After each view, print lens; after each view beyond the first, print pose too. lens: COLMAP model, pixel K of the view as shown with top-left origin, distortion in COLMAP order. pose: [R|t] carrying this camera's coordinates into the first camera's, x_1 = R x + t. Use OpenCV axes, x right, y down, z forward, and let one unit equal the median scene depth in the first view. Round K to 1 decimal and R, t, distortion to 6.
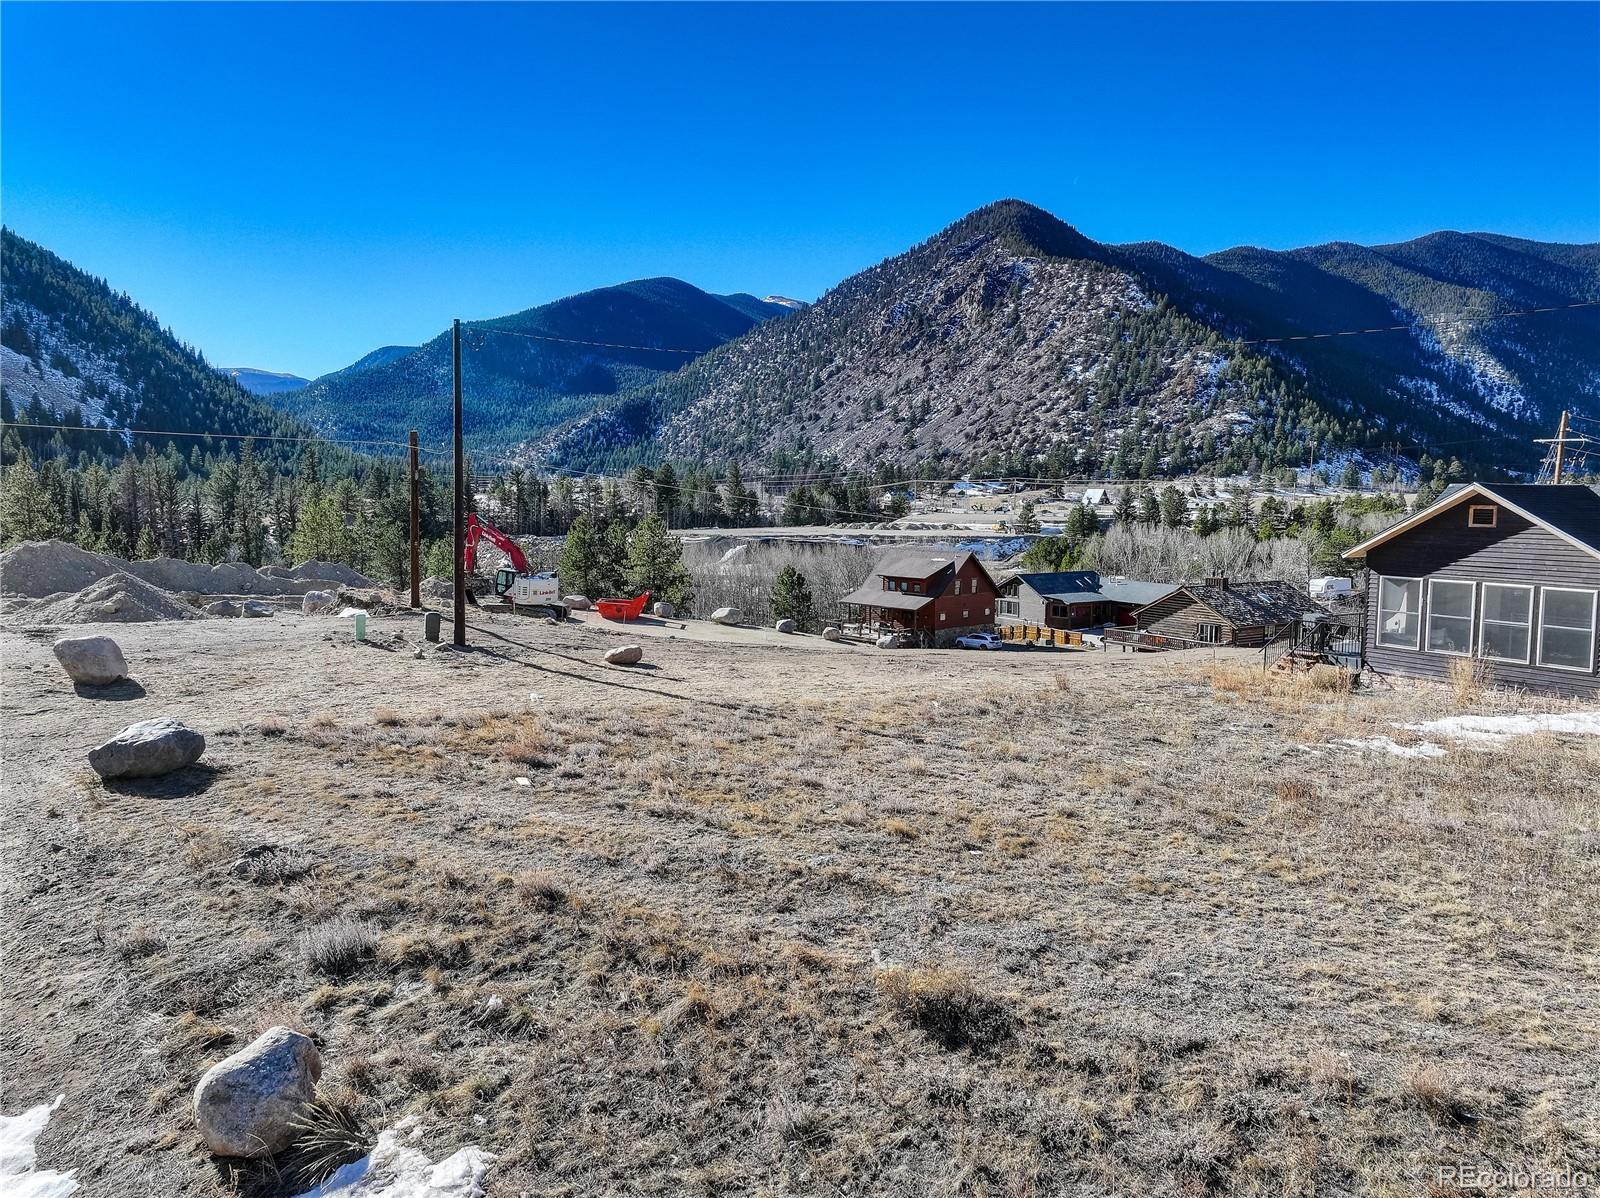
lens RADIAL K [[1125.8, 0, 805.4], [0, 1125.8, 594.7], [0, 0, 1]] dist [0.004070, 0.037087]
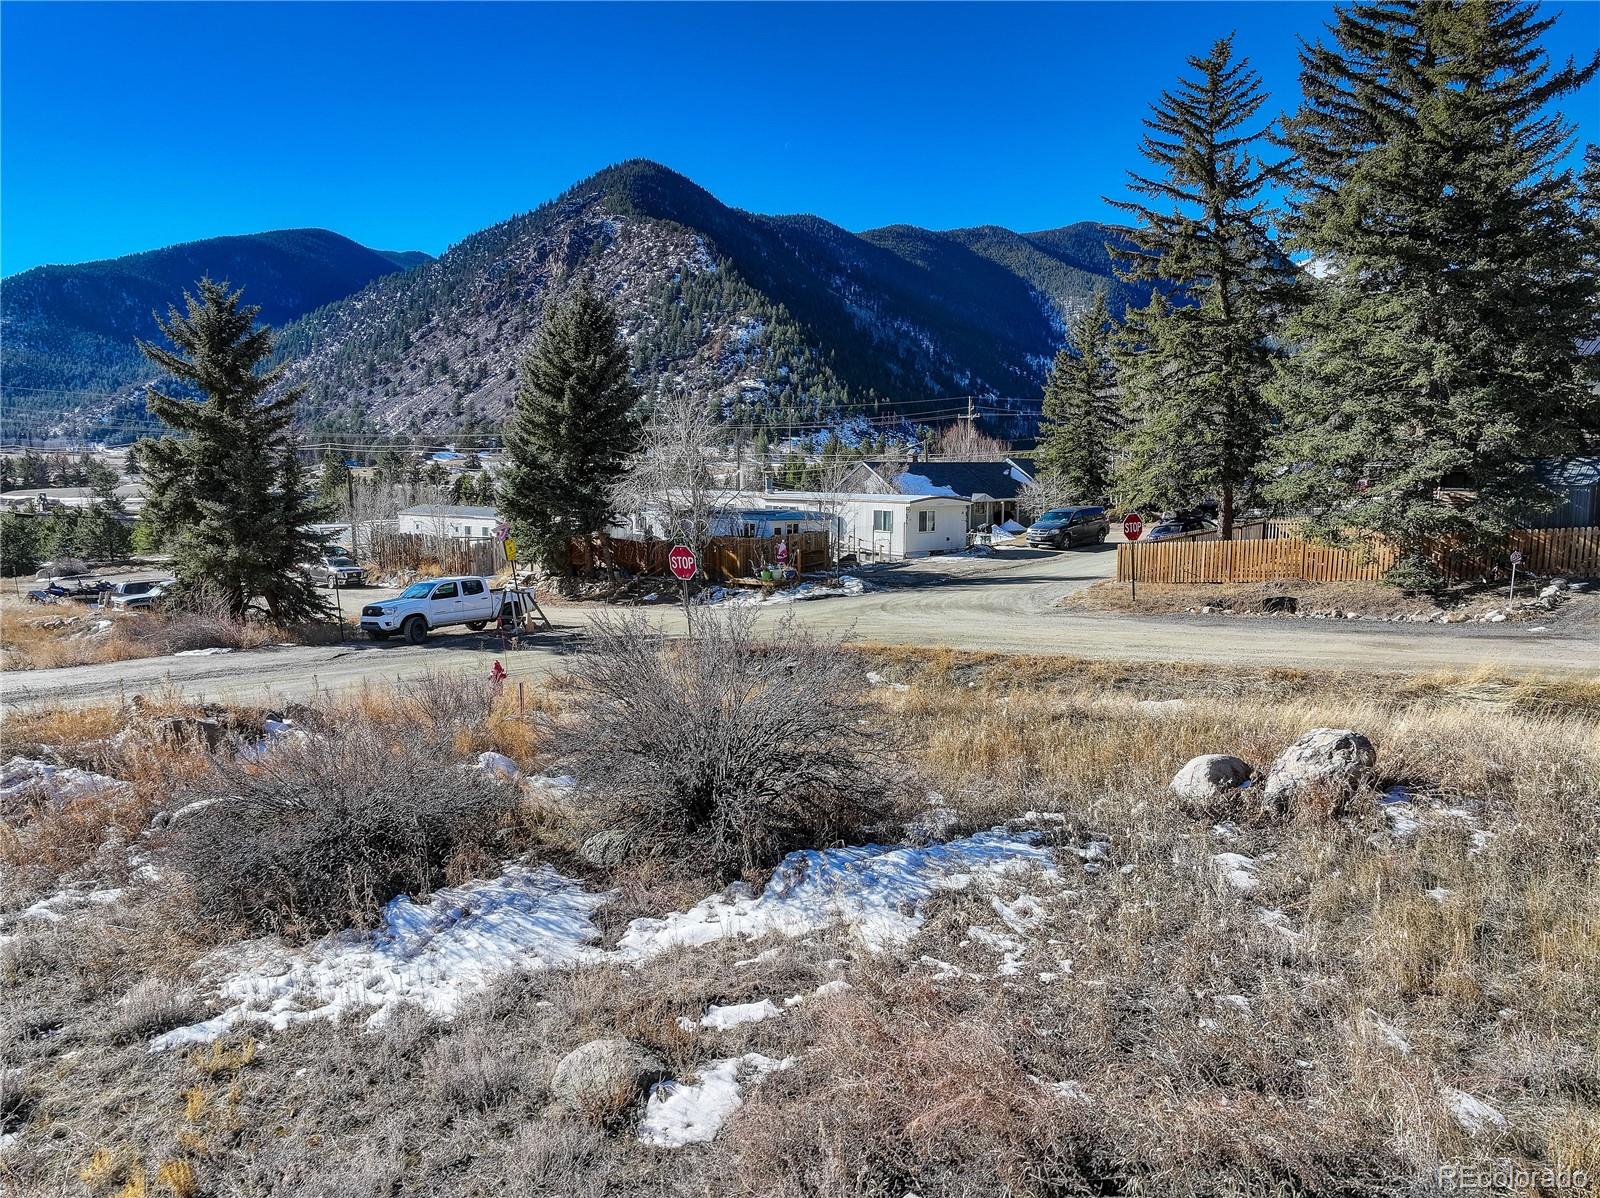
lens RADIAL K [[1127.8, 0, 805.4], [0, 1127.8, 592.7], [0, 0, 1]] dist [-0.000321, 0.041785]
pose [[0.973054, -0.027263, 0.228958, 0.130811], [0.022304, 0.999458, 0.024218, -0.001300], [-0.229495, -0.018459, 0.973135, 0.033493]]
